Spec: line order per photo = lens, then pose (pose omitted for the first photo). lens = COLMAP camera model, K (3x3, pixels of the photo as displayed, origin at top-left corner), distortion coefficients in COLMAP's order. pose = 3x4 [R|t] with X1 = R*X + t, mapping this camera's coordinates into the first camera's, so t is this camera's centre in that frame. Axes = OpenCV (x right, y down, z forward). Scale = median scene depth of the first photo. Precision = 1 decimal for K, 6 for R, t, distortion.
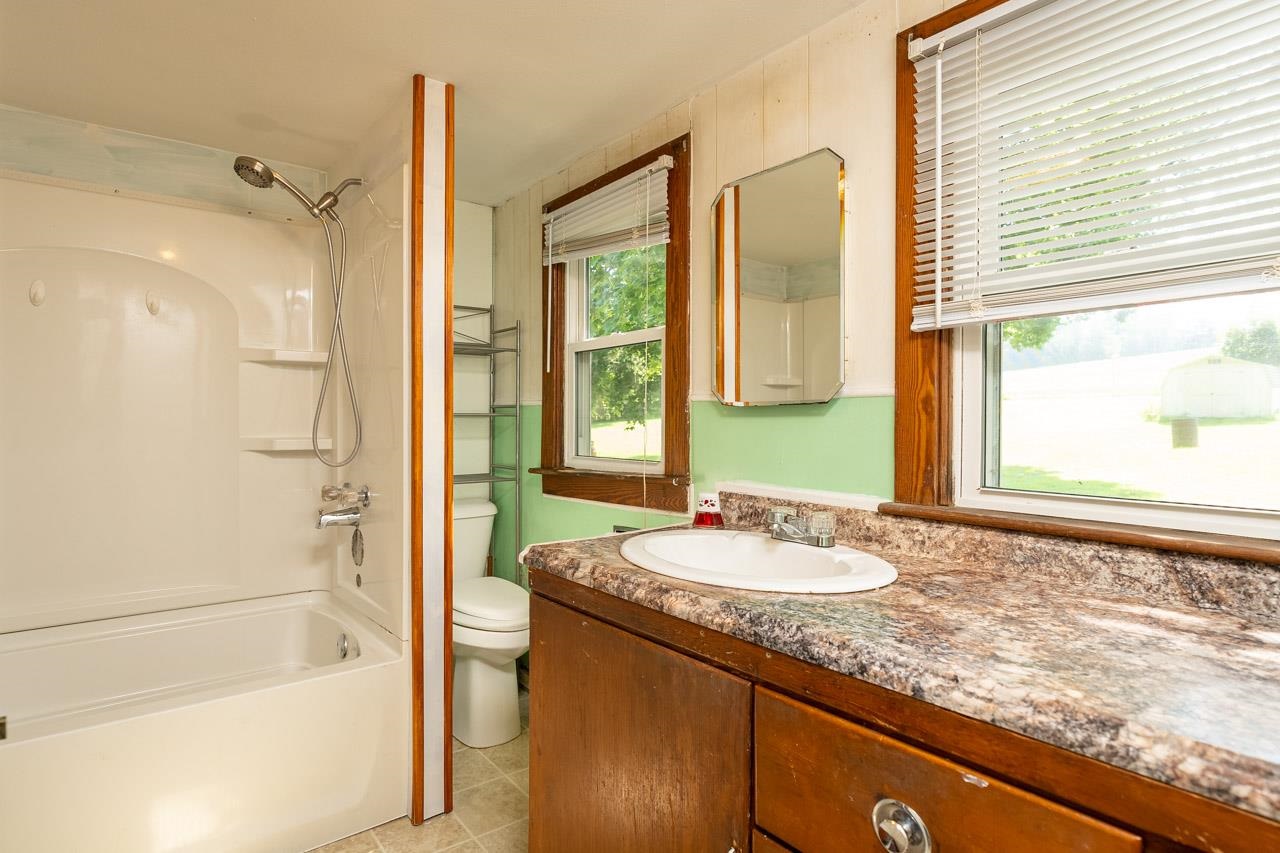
lens RADIAL K [[803.7, 0, 640.0], [0, 803.7, 426.5], [0, 0, 1]] dist [-0.001136, -0.000668]
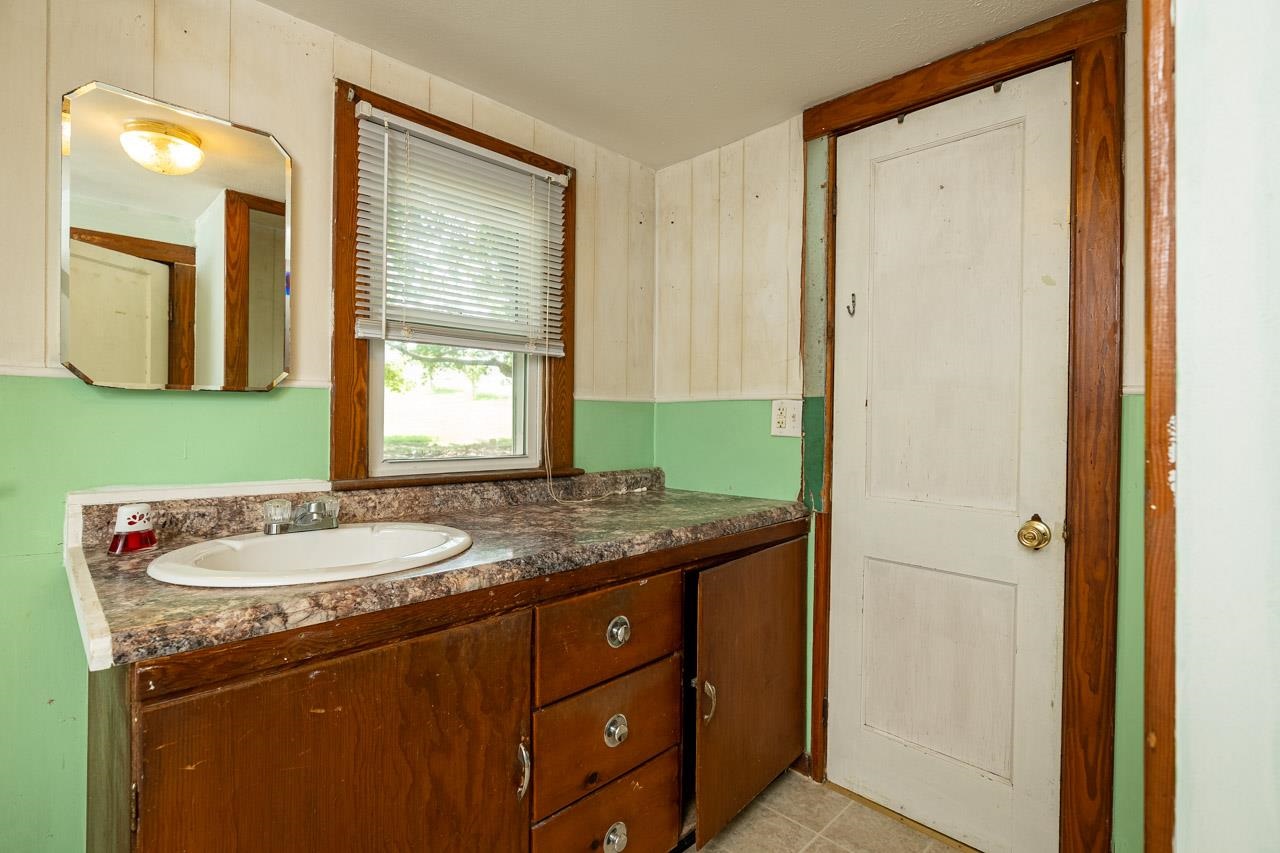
lens RADIAL K [[623.6, 0, 640.0], [0, 623.6, 426.5], [0, 0, 1]] dist [0.002494, 0.000457]
pose [[-0.234042, -0.017284, 0.972073, -0.817323], [-0.004397, 0.999851, 0.016720, -0.001958], [-0.972216, -0.000361, -0.234083, 0.959614]]
